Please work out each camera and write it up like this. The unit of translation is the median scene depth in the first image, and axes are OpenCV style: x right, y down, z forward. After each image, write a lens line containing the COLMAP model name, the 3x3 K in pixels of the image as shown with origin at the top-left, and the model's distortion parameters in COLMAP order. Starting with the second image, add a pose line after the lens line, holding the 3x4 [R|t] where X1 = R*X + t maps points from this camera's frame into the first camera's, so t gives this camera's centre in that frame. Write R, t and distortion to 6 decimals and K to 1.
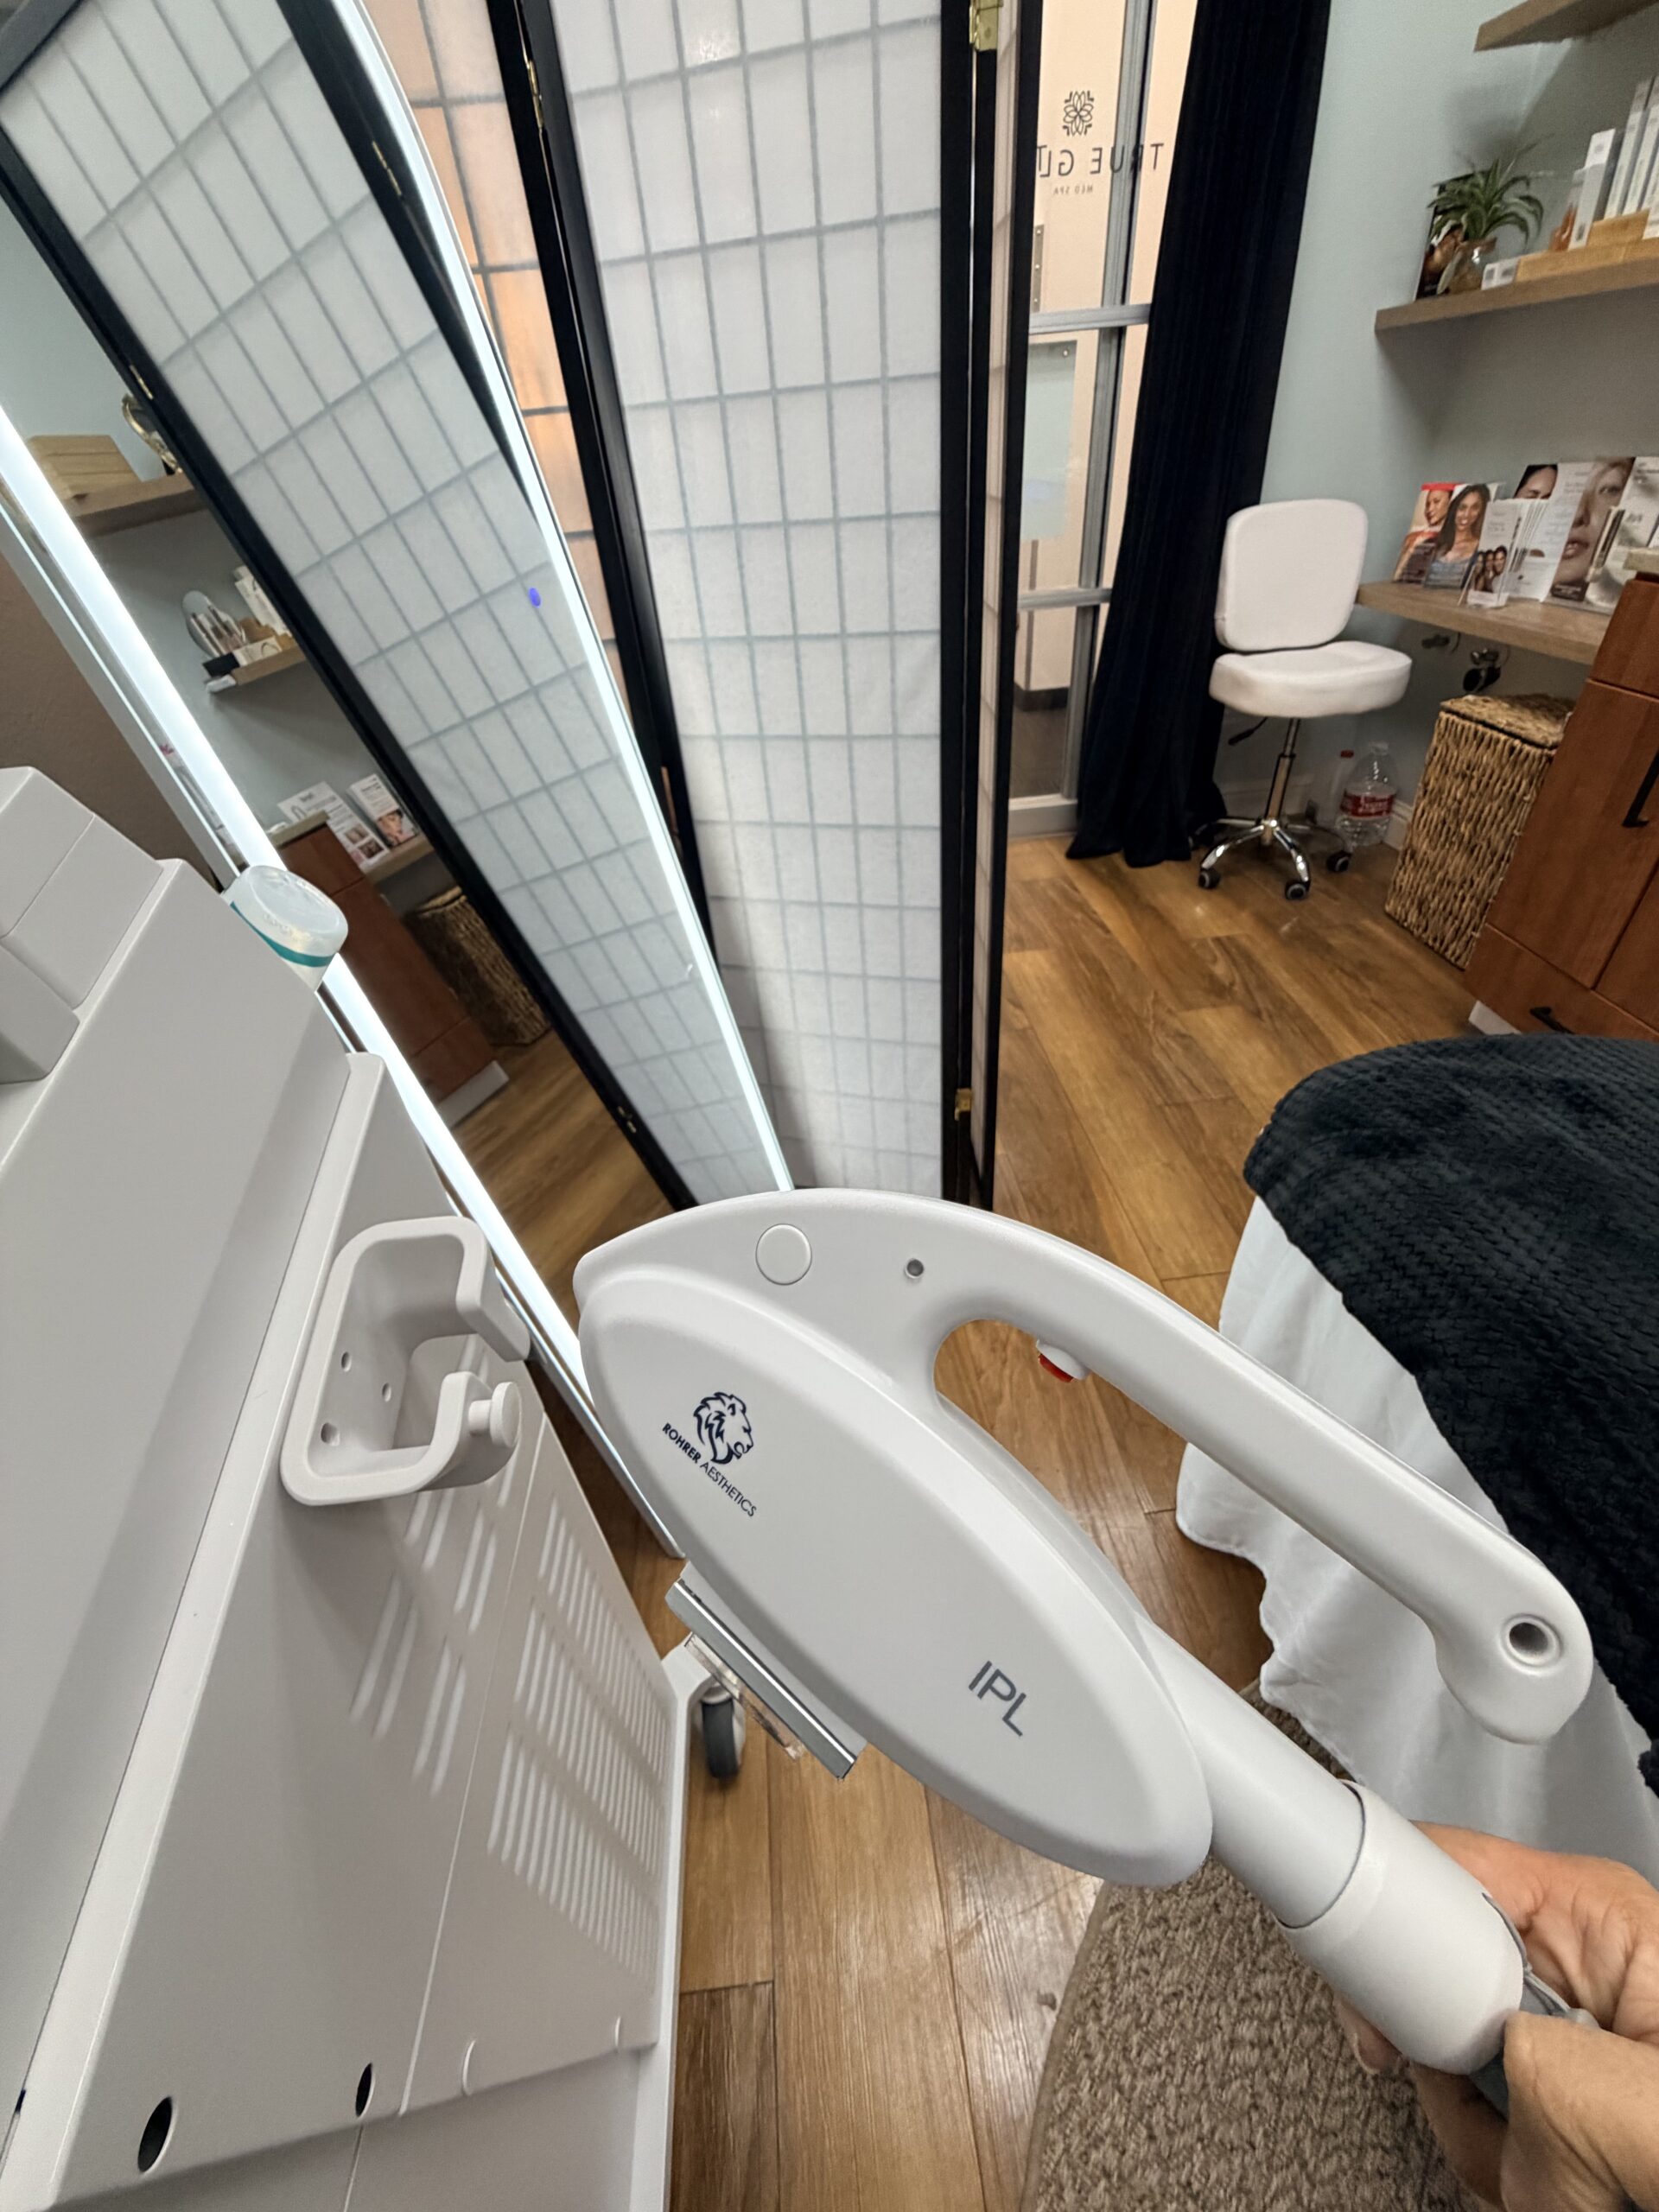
lens RADIAL K [[884.3, 0, 833.8], [0, 884.3, 1094.6], [0, 0, 1]] dist [0.000026, 0.000289]
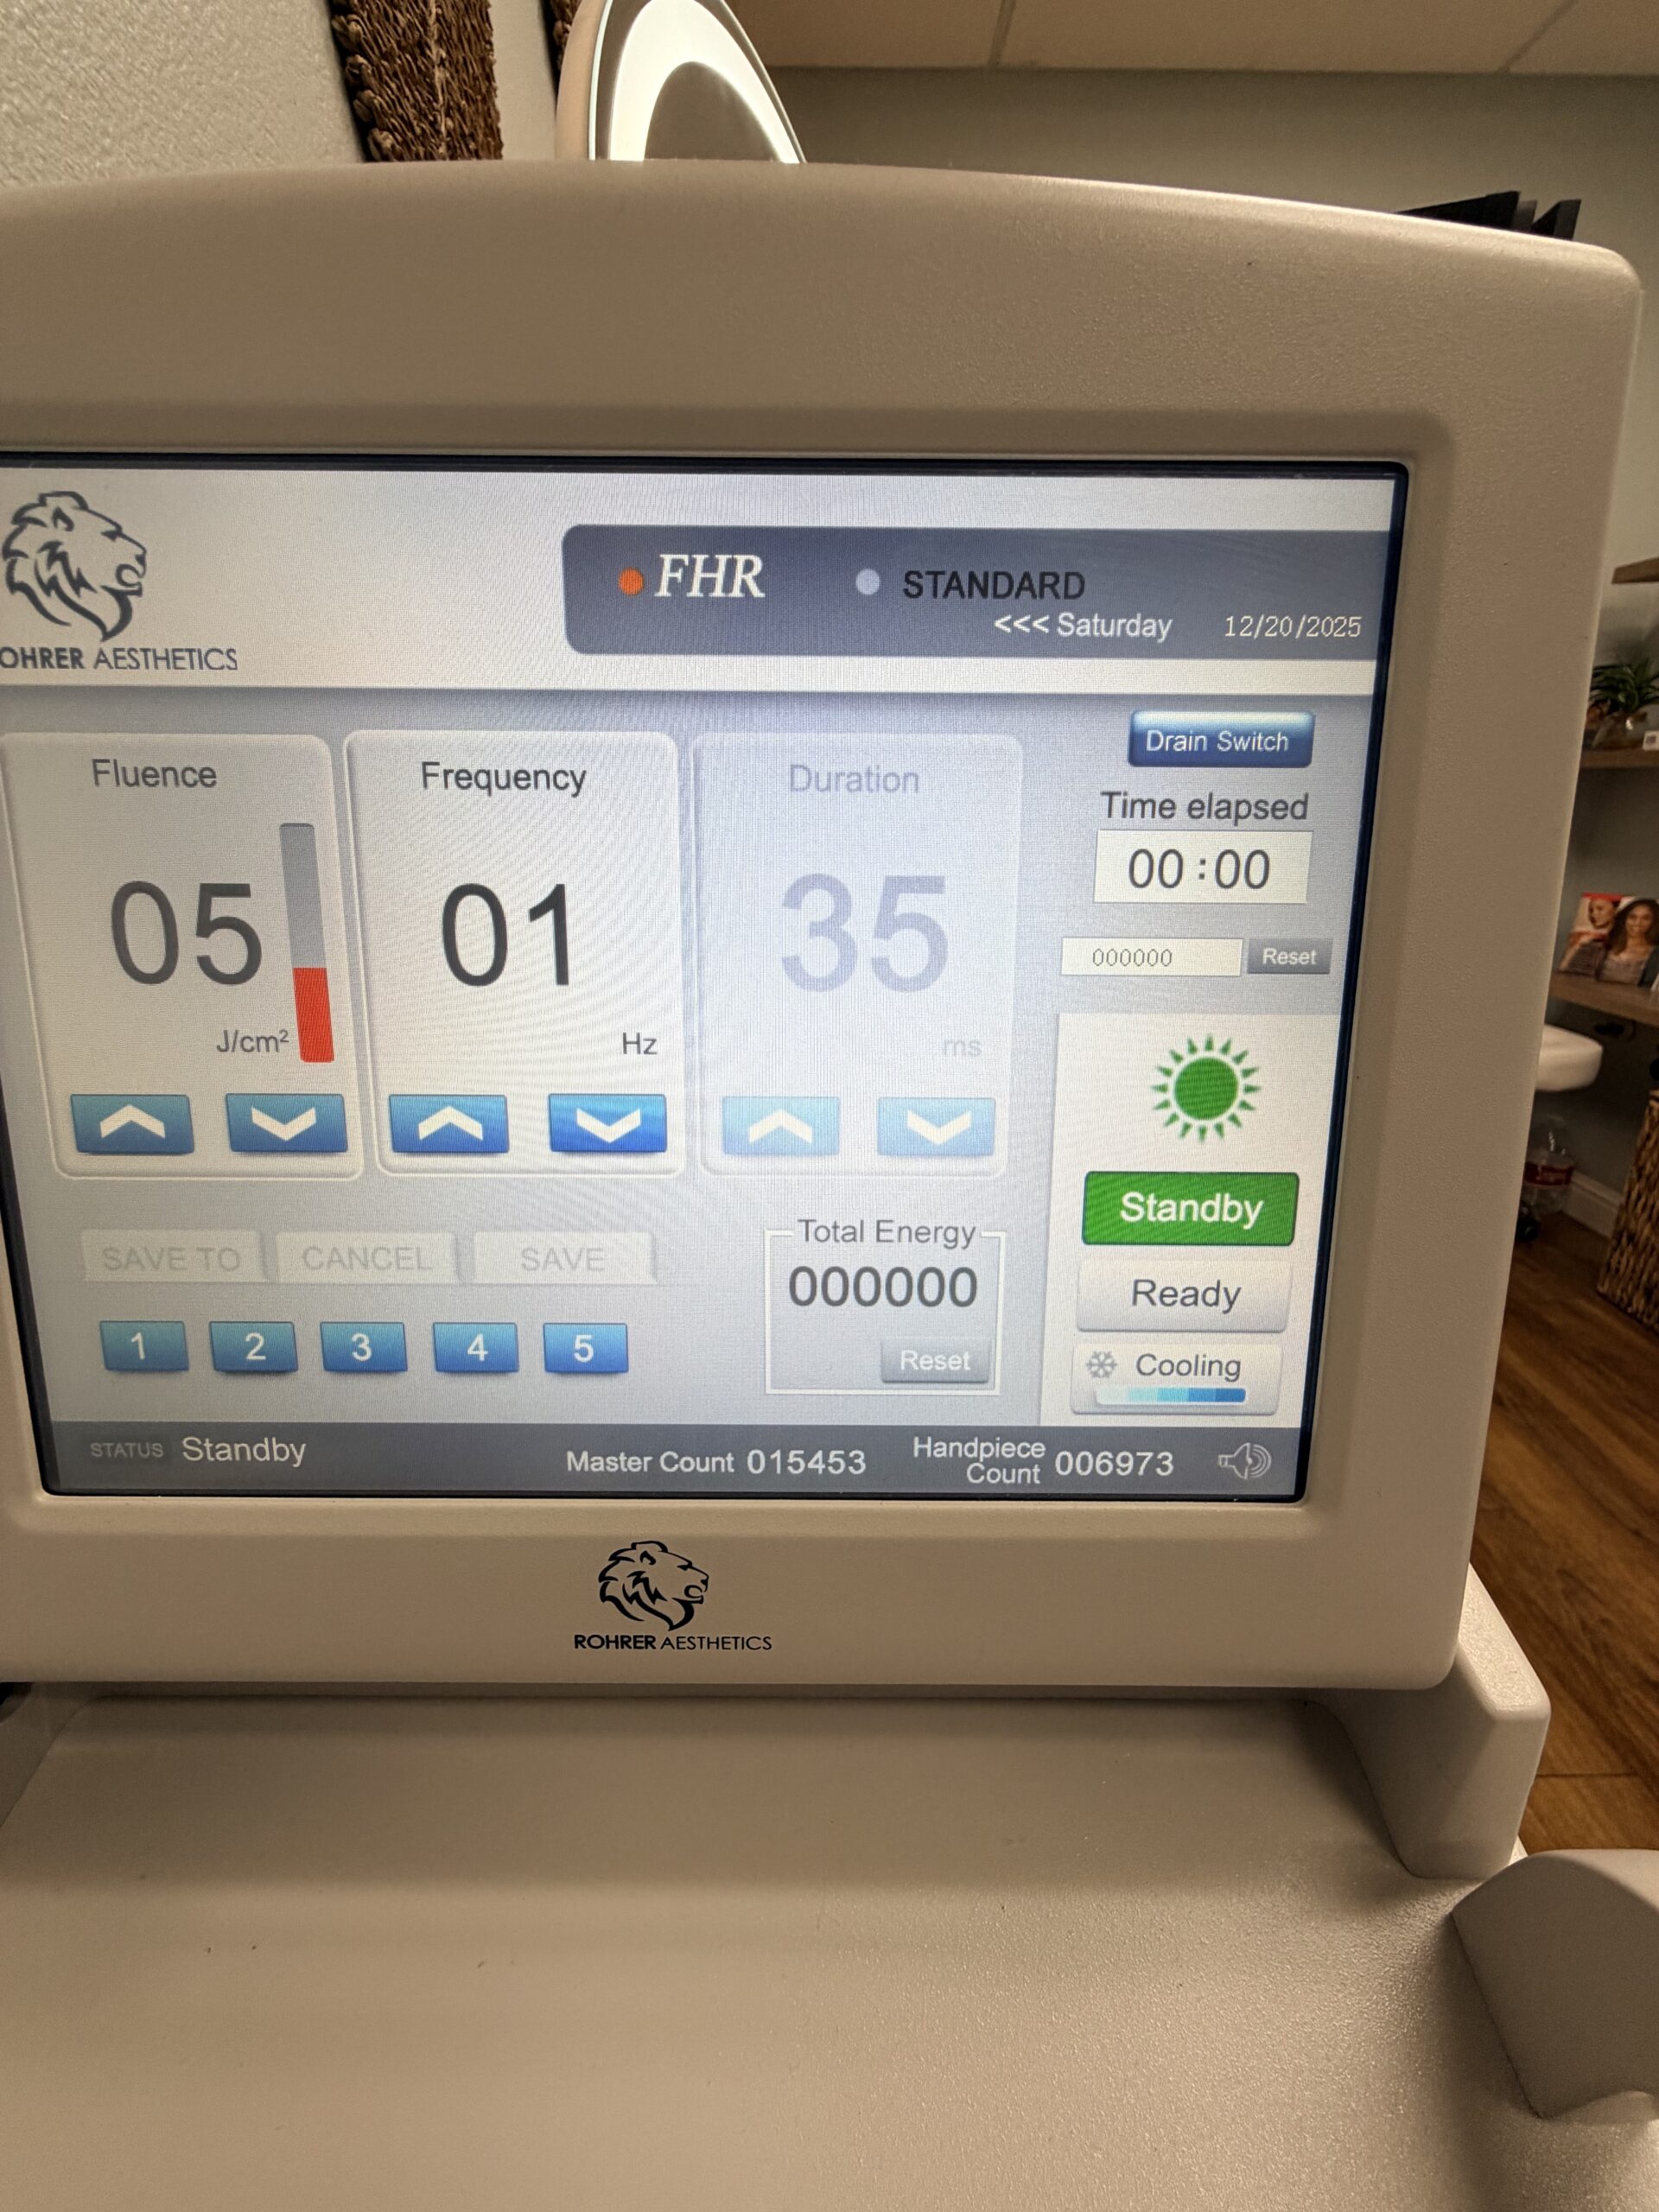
lens RADIAL K [[884.3, 0, 832.9], [0, 884.3, 1099.0], [0, 0, 1]] dist [0.000026, 0.000289]
pose [[0.994219, 0.098165, -0.043494, -0.190521], [-0.106598, 0.950923, -0.290486, -0.051627], [0.012843, 0.293443, 0.955890, 0.043603]]
